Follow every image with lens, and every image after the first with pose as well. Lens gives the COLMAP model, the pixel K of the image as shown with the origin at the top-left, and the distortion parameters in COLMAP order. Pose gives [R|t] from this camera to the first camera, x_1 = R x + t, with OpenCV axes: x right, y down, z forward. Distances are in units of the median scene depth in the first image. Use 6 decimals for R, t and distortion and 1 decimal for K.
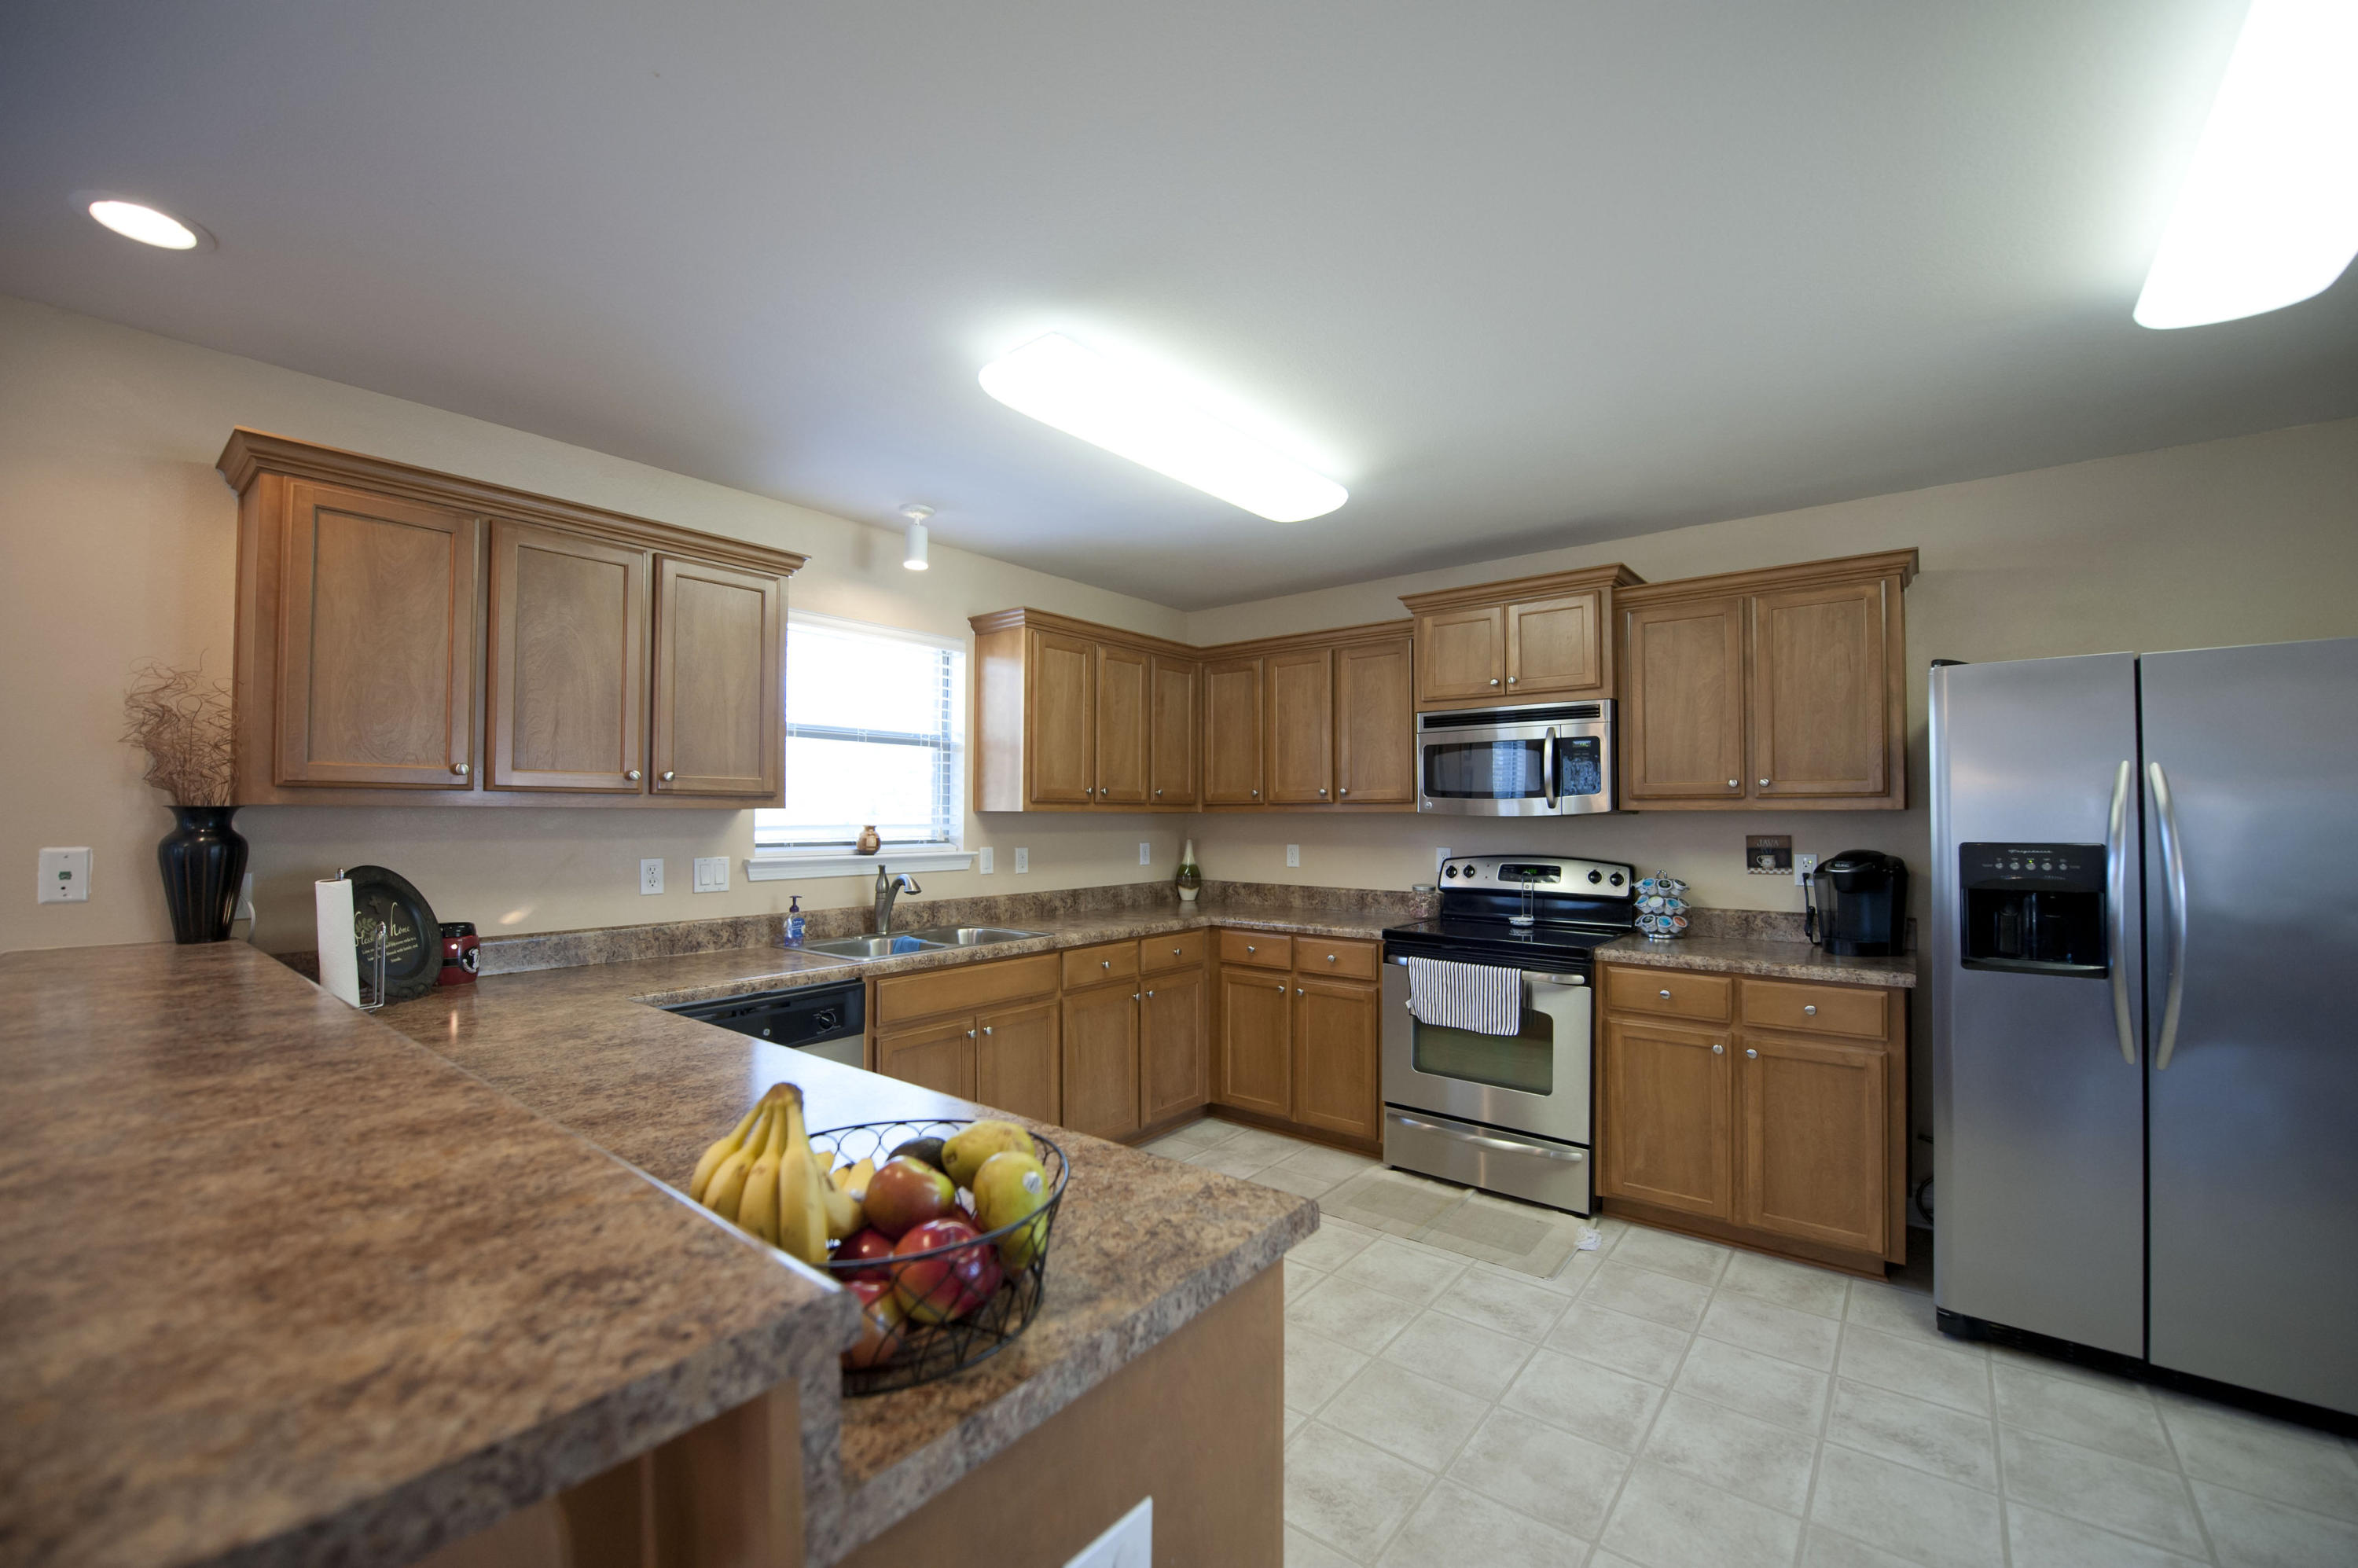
lens RADIAL K [[941.7, 0, 1186.9], [0, 941.7, 799.5], [0, 0, 1]] dist [-0.009571, -0.004780]
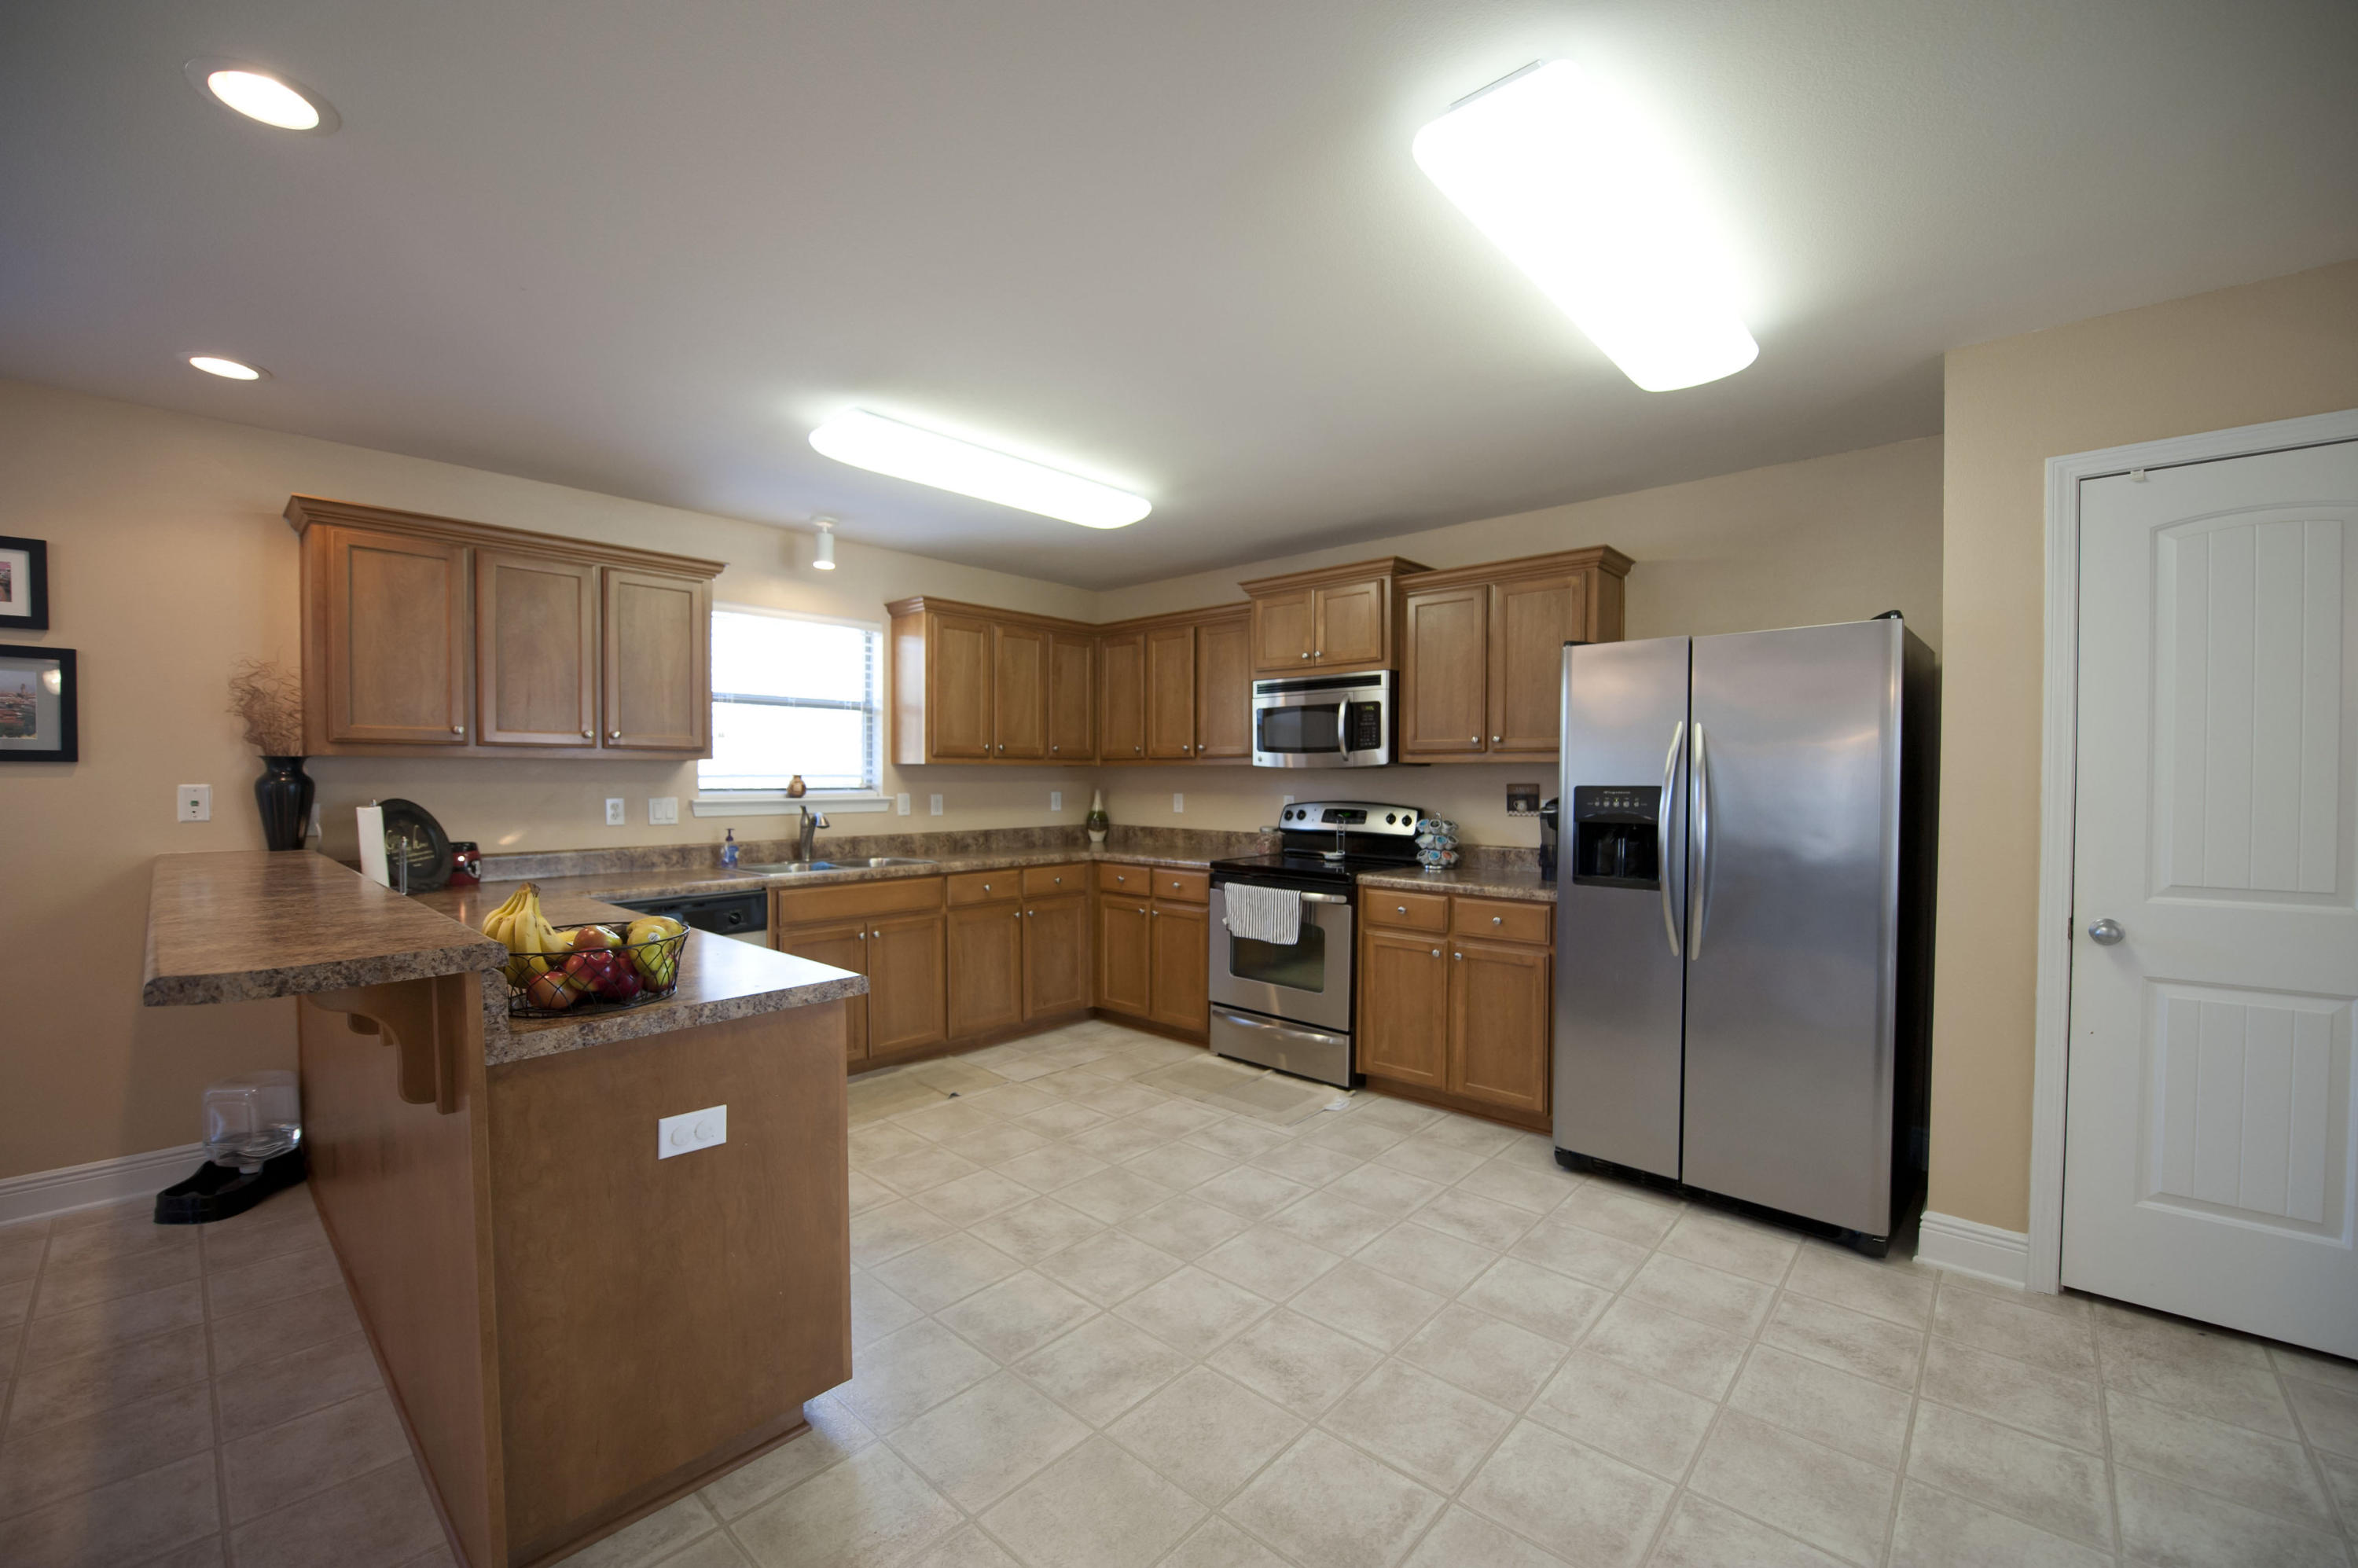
lens RADIAL K [[941.7, 0, 1186.9], [0, 941.7, 799.5], [0, 0, 1]] dist [-0.009571, -0.004780]
pose [[0.998058, 0.003283, -0.062200, 0.291716], [-0.000599, 0.999070, 0.043121, 0.007490], [0.062283, -0.043000, 0.997132, -0.241970]]
